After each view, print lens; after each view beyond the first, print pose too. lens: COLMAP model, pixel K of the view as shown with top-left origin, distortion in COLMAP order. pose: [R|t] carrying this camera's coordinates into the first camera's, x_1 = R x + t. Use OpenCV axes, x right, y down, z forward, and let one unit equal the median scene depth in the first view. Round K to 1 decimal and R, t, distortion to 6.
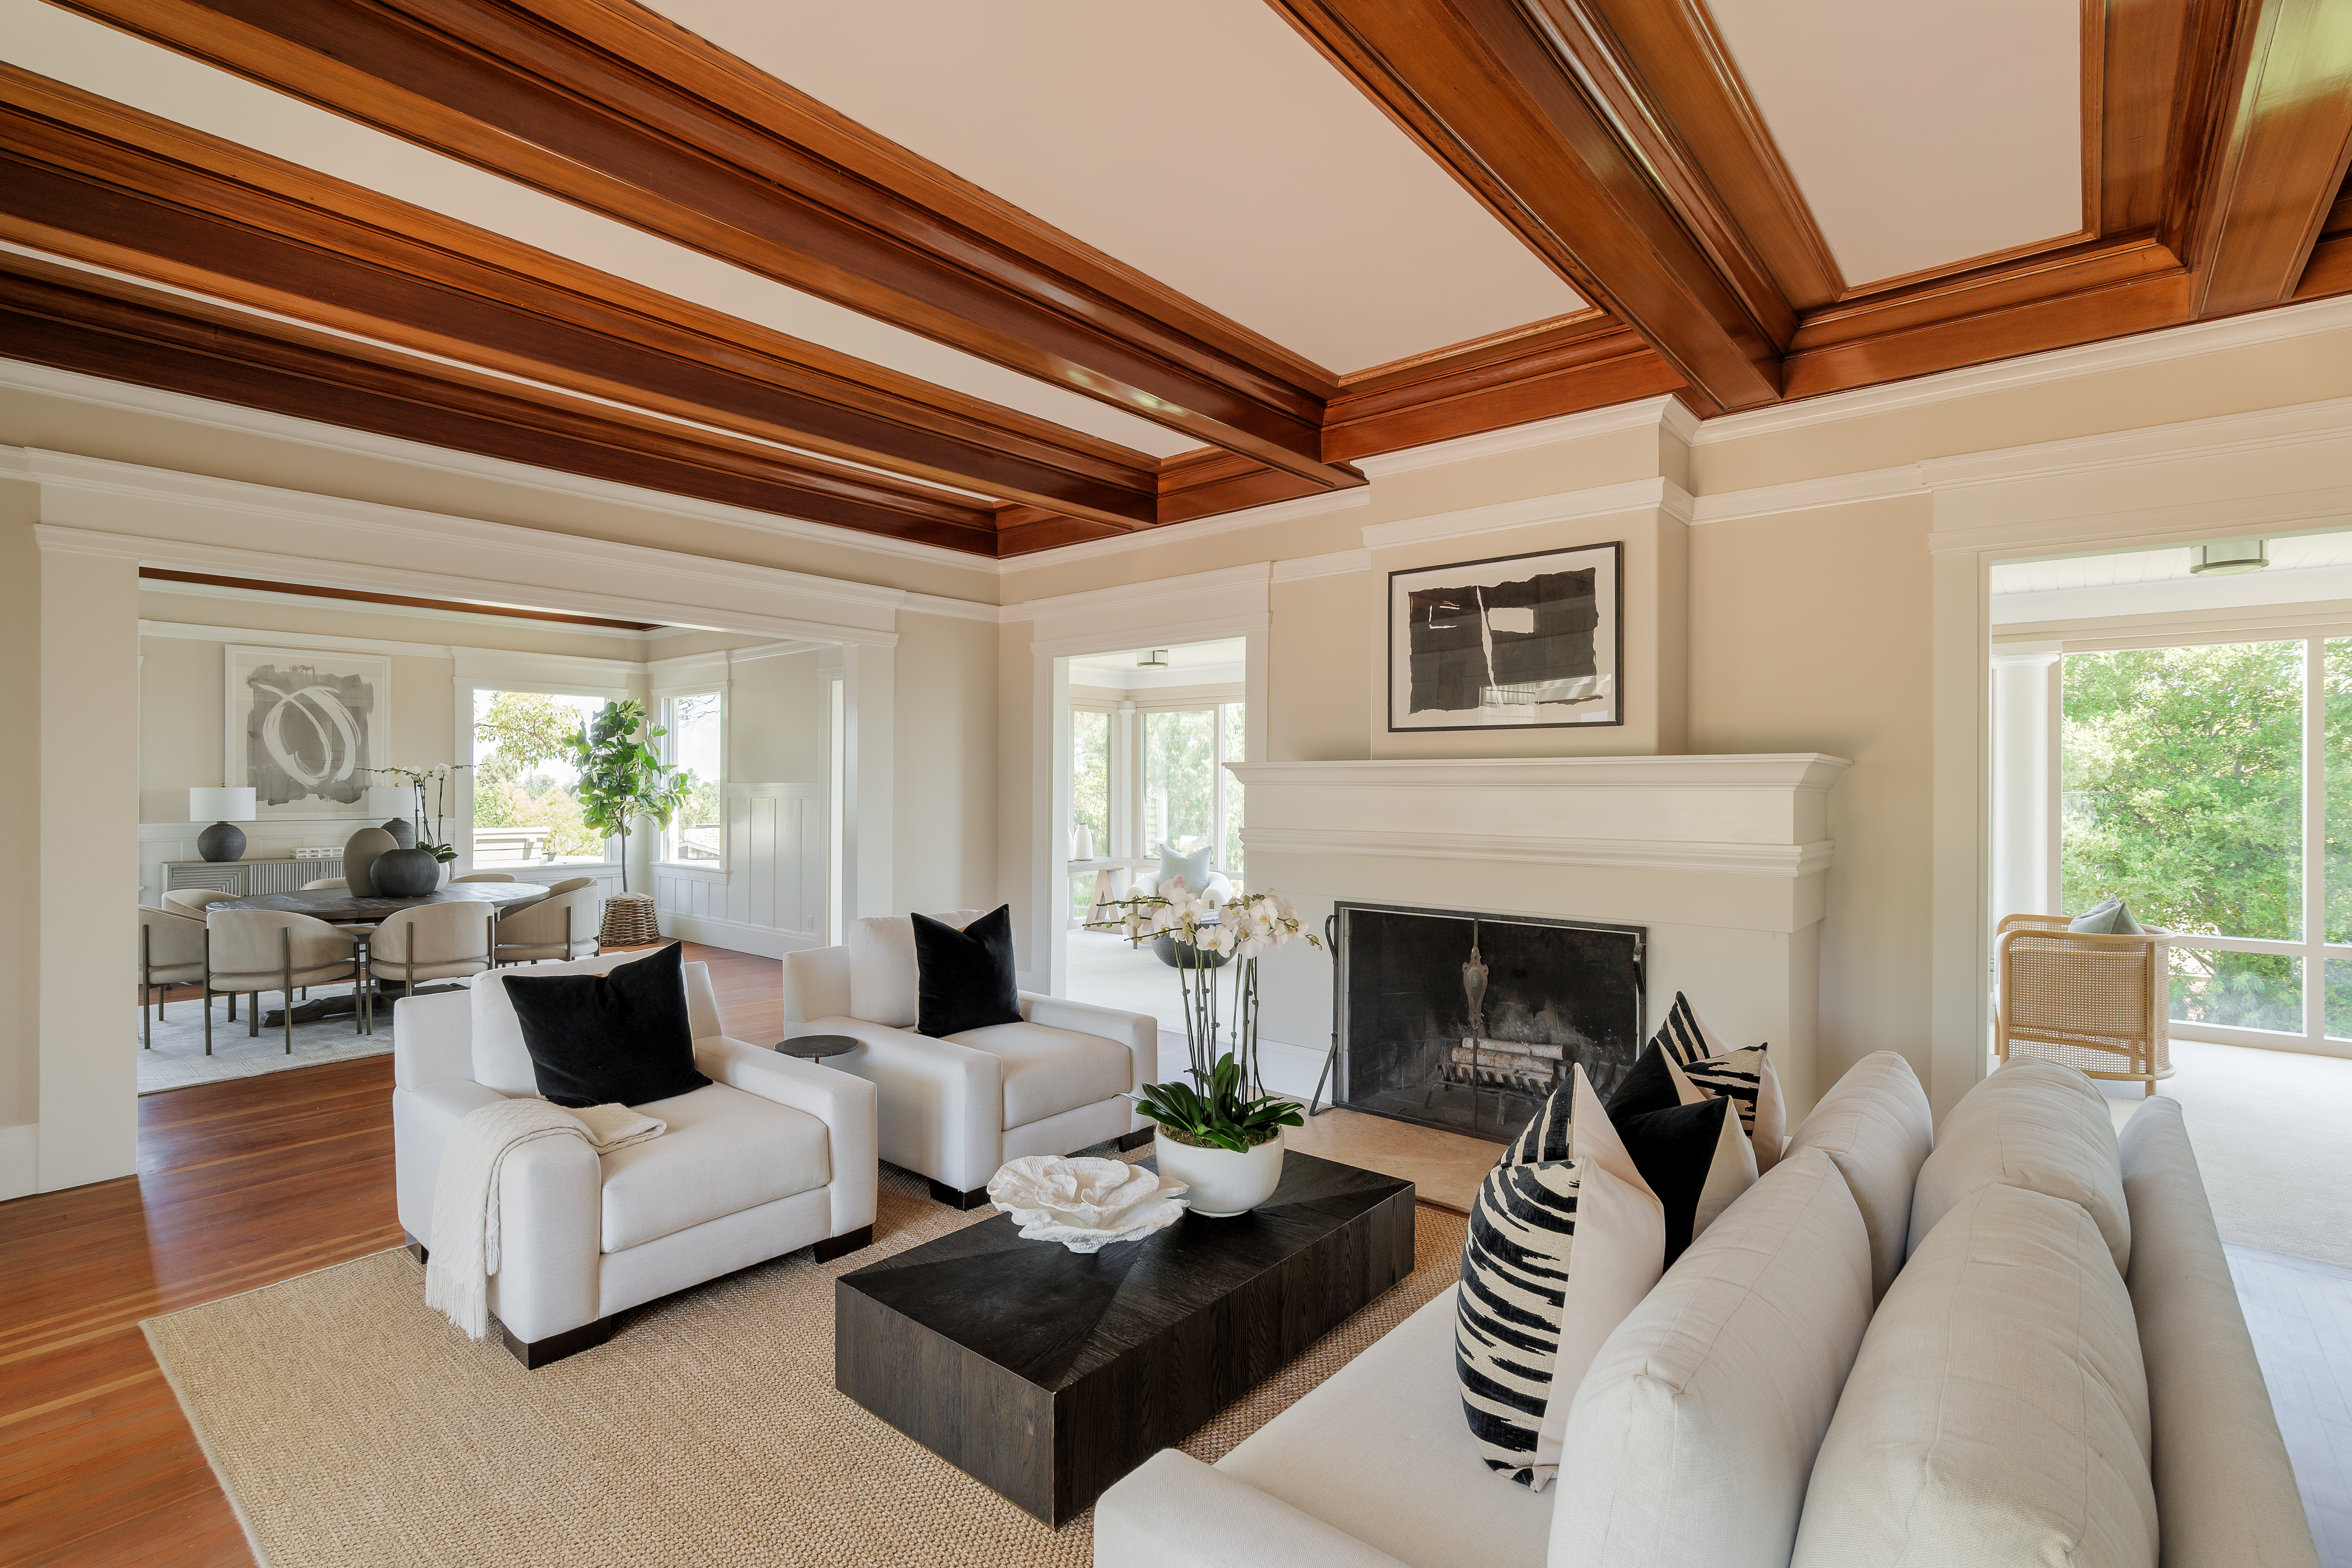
lens RADIAL K [[1087.9, 0, 1176.1], [0, 1087.9, 774.1], [0, 0, 1]] dist [-0.005875, 0.001262]
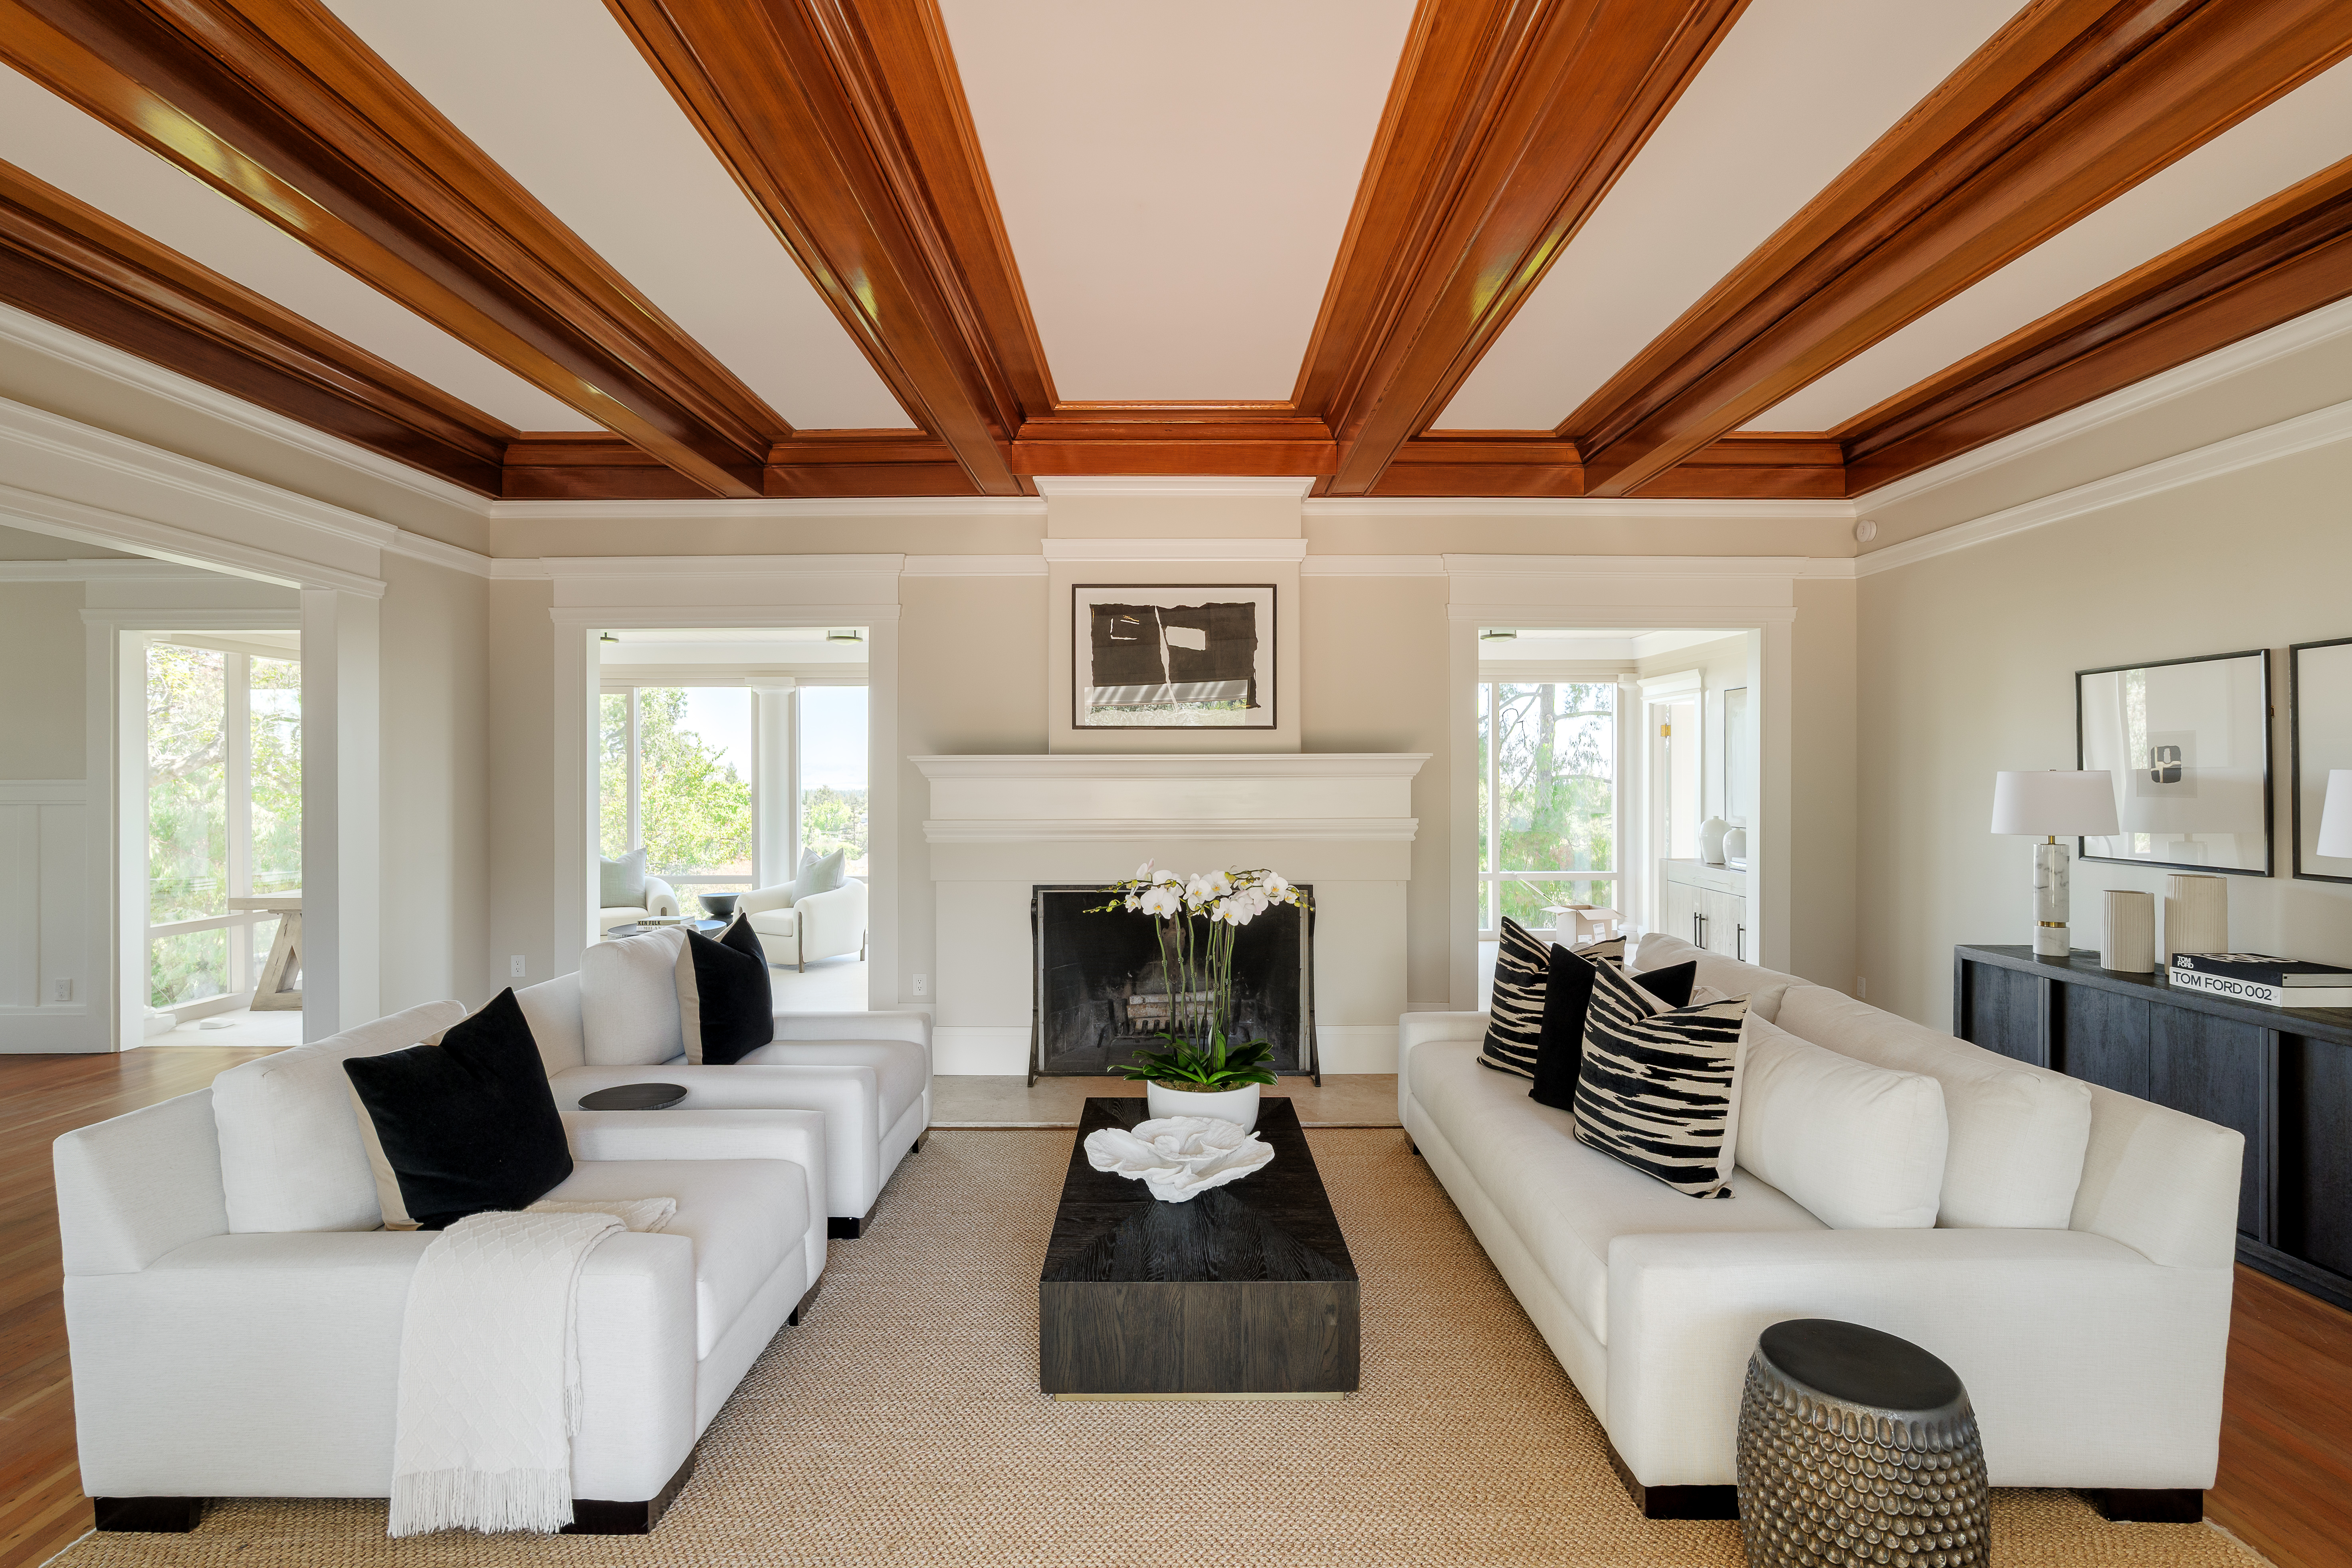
lens RADIAL K [[1088.0, 0, 1167.0], [0, 1088.0, 775.8], [0, 0, 1]] dist [-0.005875, 0.001262]
pose [[0.761583, -0.005027, 0.648048, -0.459572], [-0.000350, 0.999967, 0.008168, -0.000101], [-0.648067, -0.006447, 0.761556, 0.097528]]
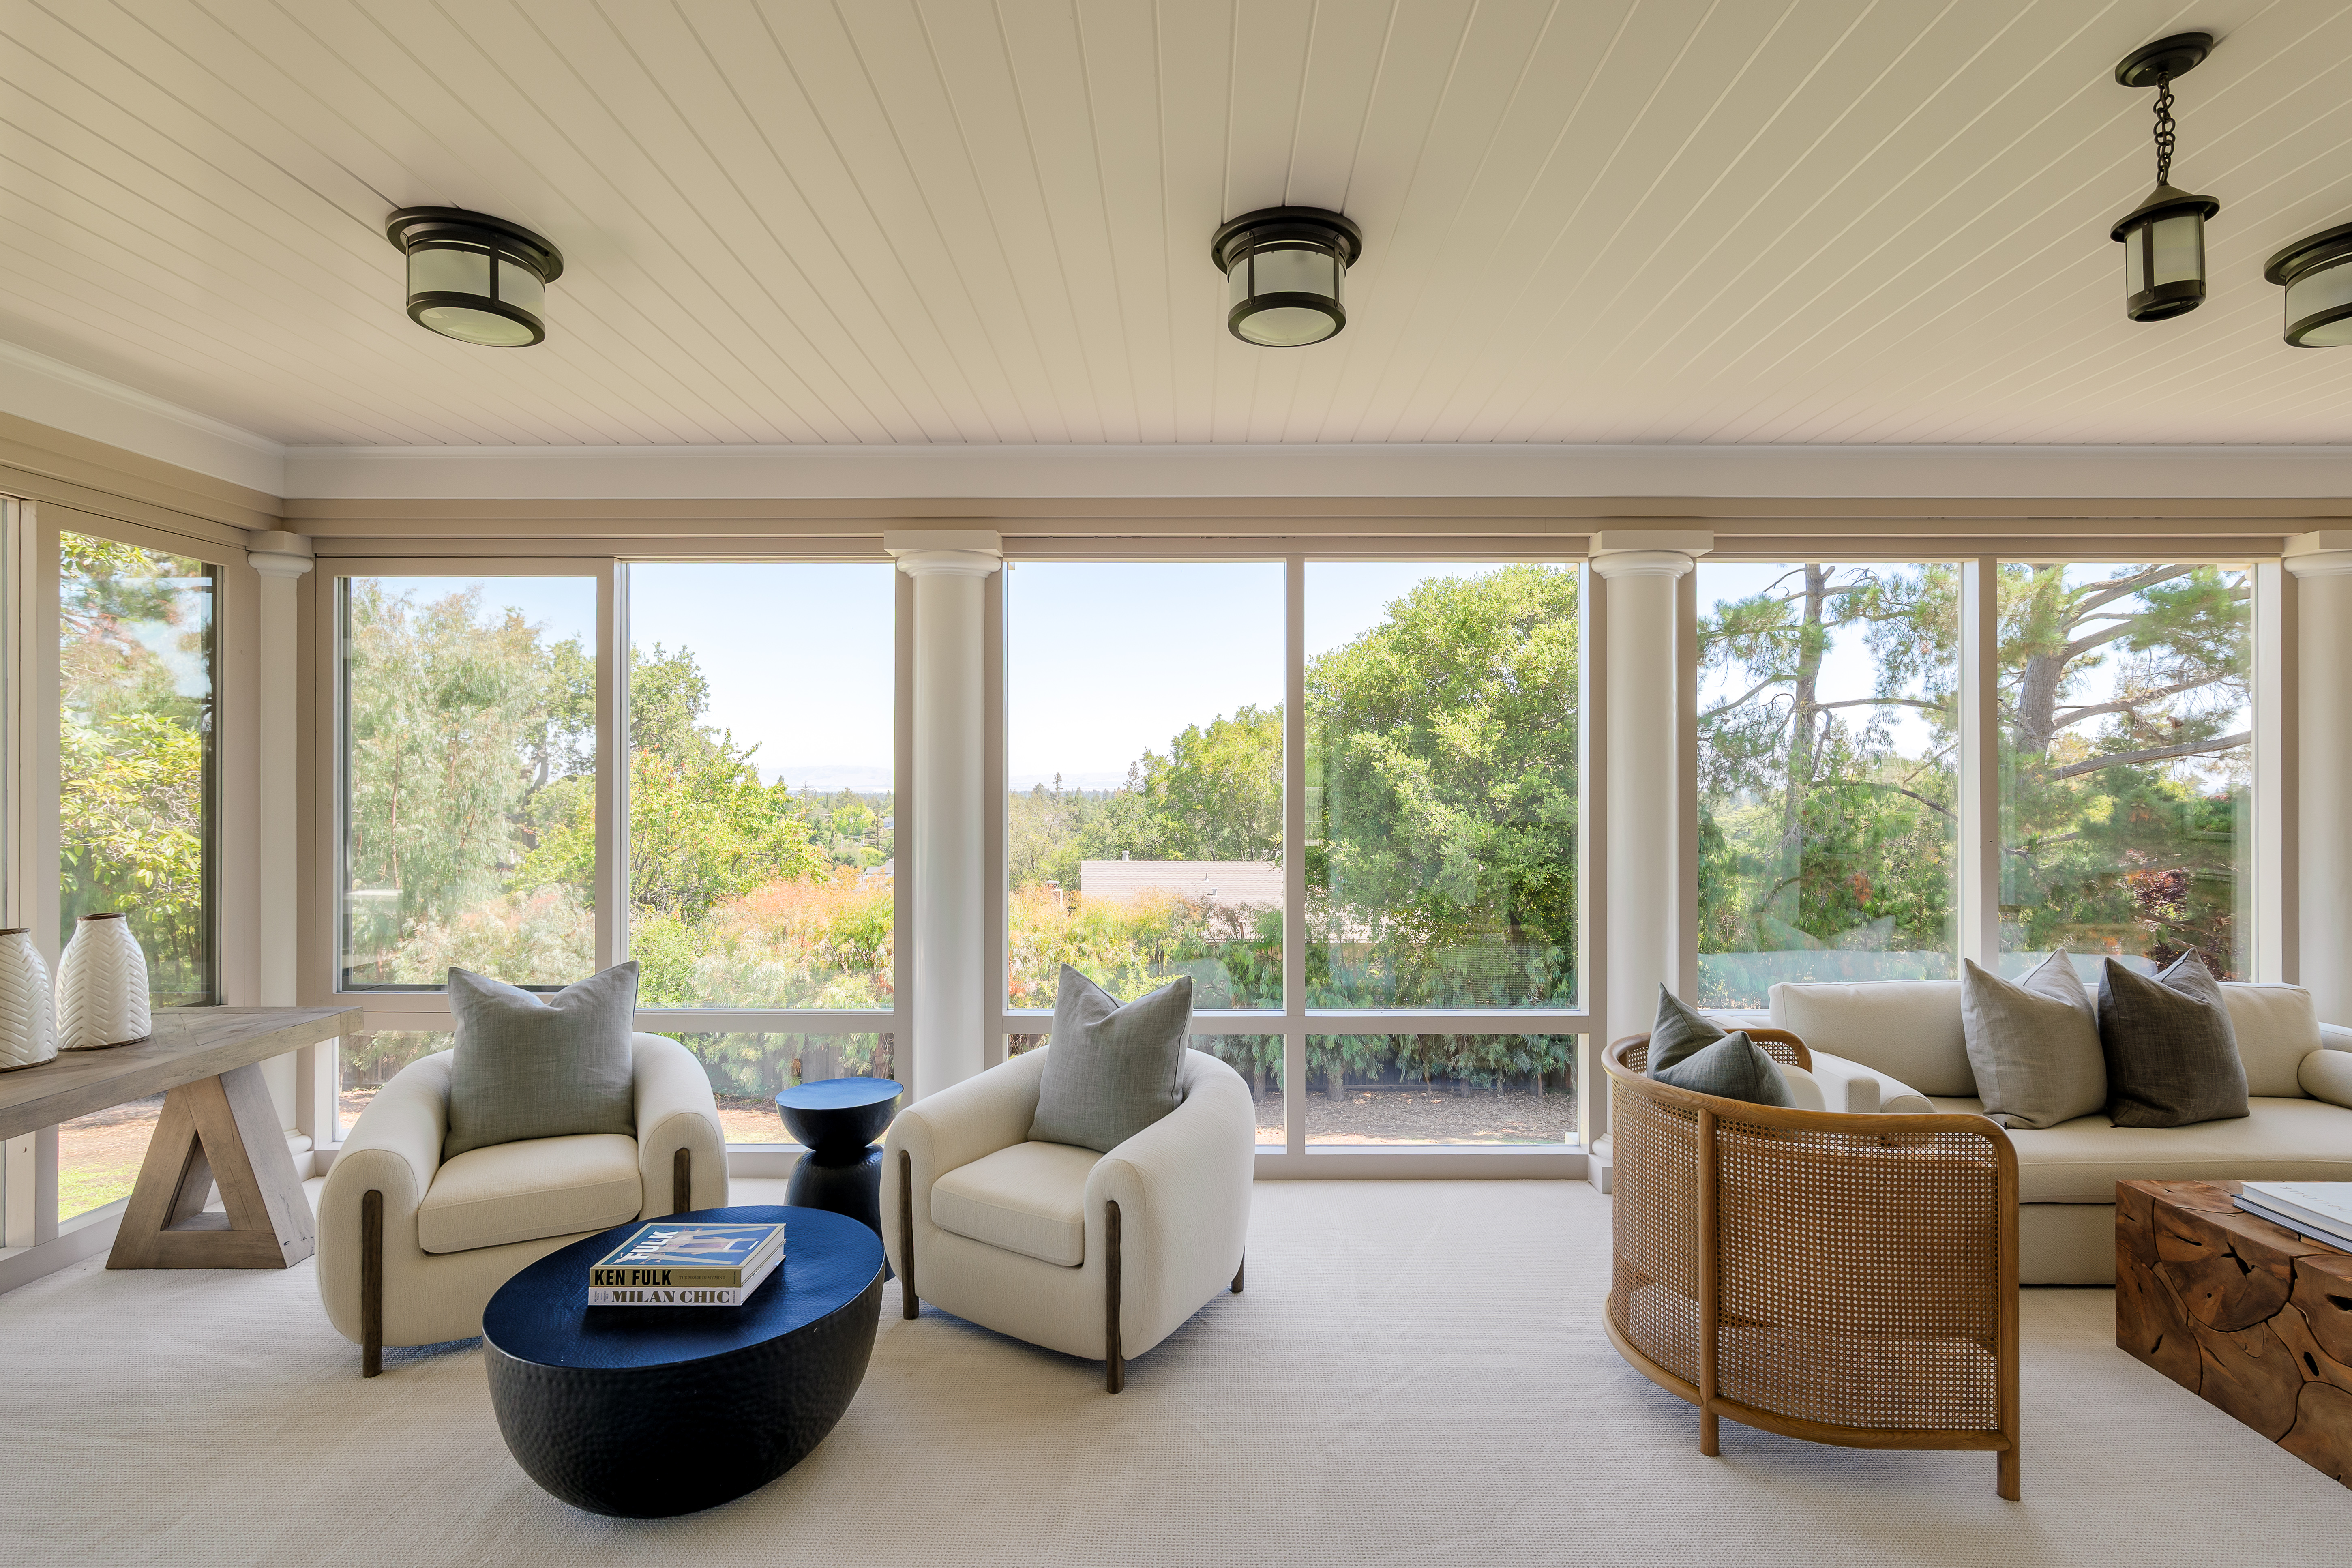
lens RADIAL K [[1088.0, 0, 1182.0], [0, 1088.0, 775.9], [0, 0, 1]] dist [-0.005875, 0.001262]
pose [[0.762917, 0.000360, 0.646496, -0.118181], [-0.004190, 0.999982, 0.004387, 0.015065], [-0.646483, -0.006056, 0.762905, 1.333168]]
